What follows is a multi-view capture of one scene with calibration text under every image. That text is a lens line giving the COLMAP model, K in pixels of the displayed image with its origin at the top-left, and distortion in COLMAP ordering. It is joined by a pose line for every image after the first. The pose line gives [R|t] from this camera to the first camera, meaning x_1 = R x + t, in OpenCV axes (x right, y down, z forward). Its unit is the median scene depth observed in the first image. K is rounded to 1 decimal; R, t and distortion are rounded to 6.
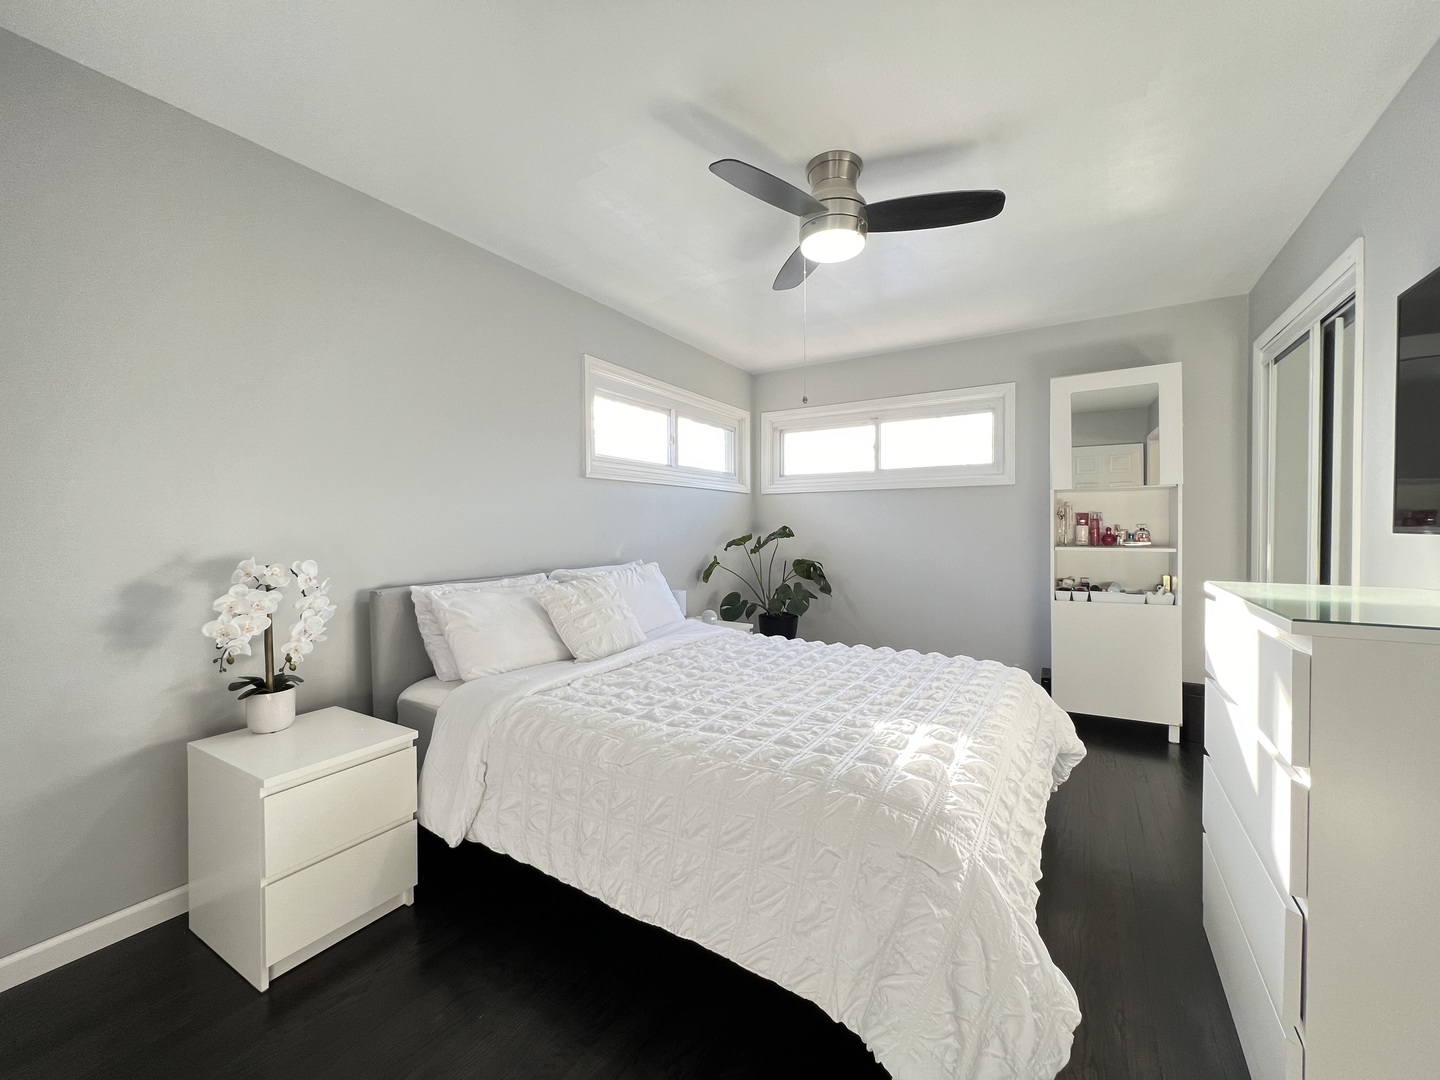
lens RADIAL K [[576.6, 0, 718.8], [0, 576.6, 536.6], [0, 0, 1]] dist [-0.002318, 0.000144]
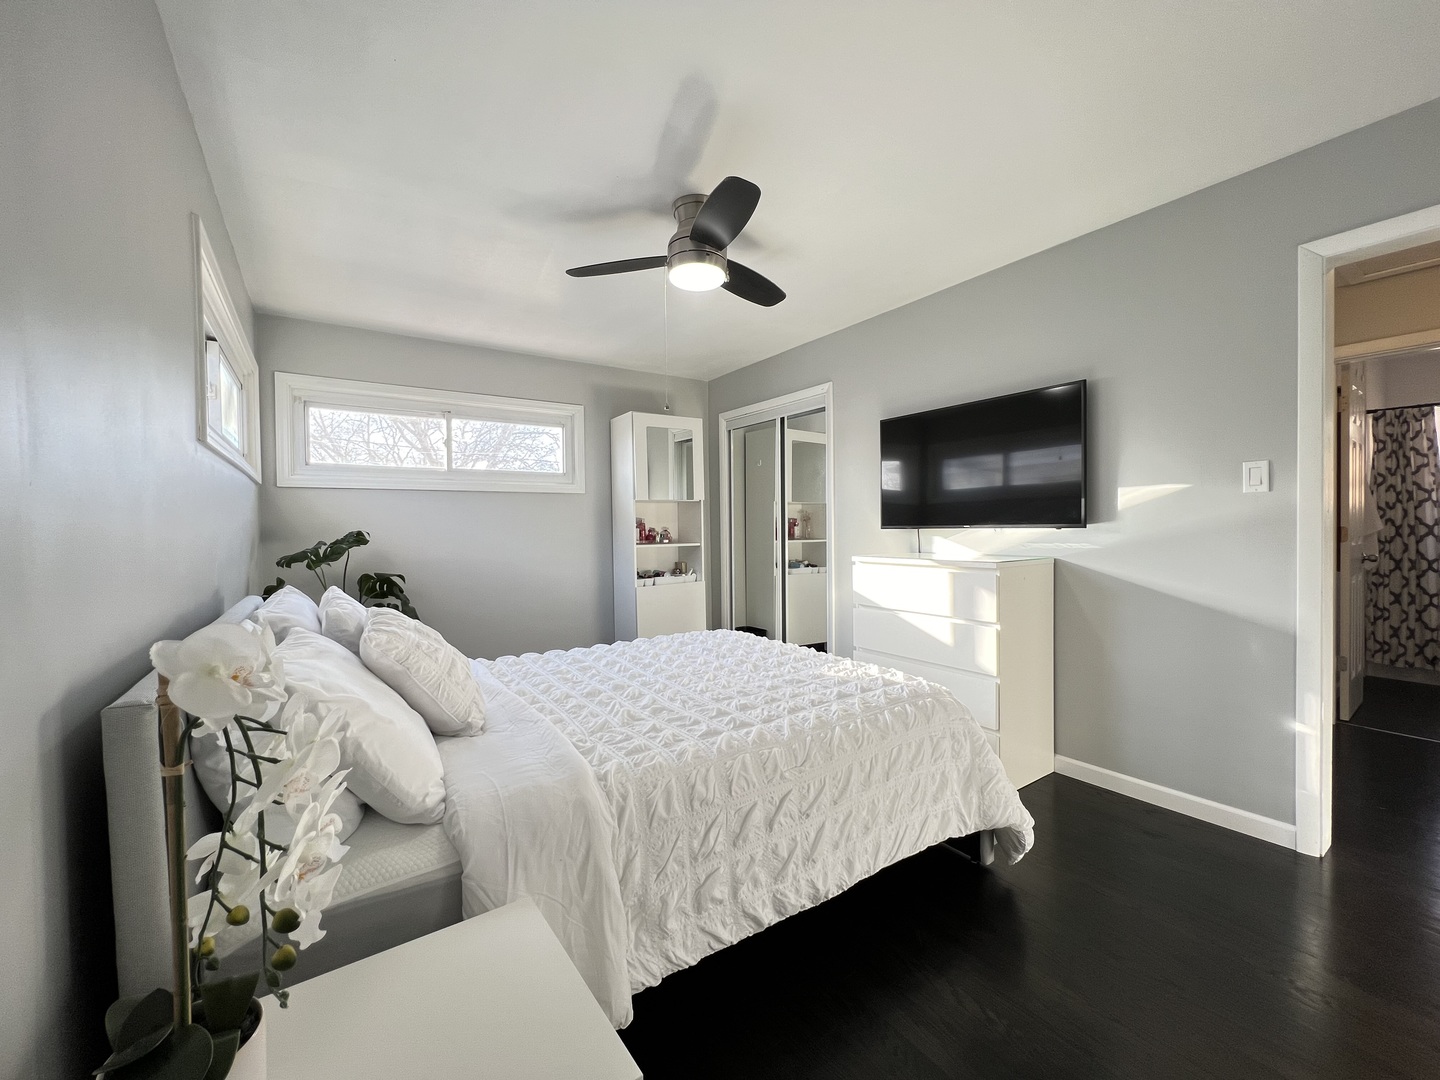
lens RADIAL K [[576.6, 0, 718.8], [0, 576.6, 536.6], [0, 0, 1]] dist [-0.002318, 0.000144]
pose [[0.411098, -0.017734, 0.911419, -0.481017], [0.025943, 0.999633, 0.007748, -0.005426], [-0.911222, 0.020460, 0.411407, 0.298776]]
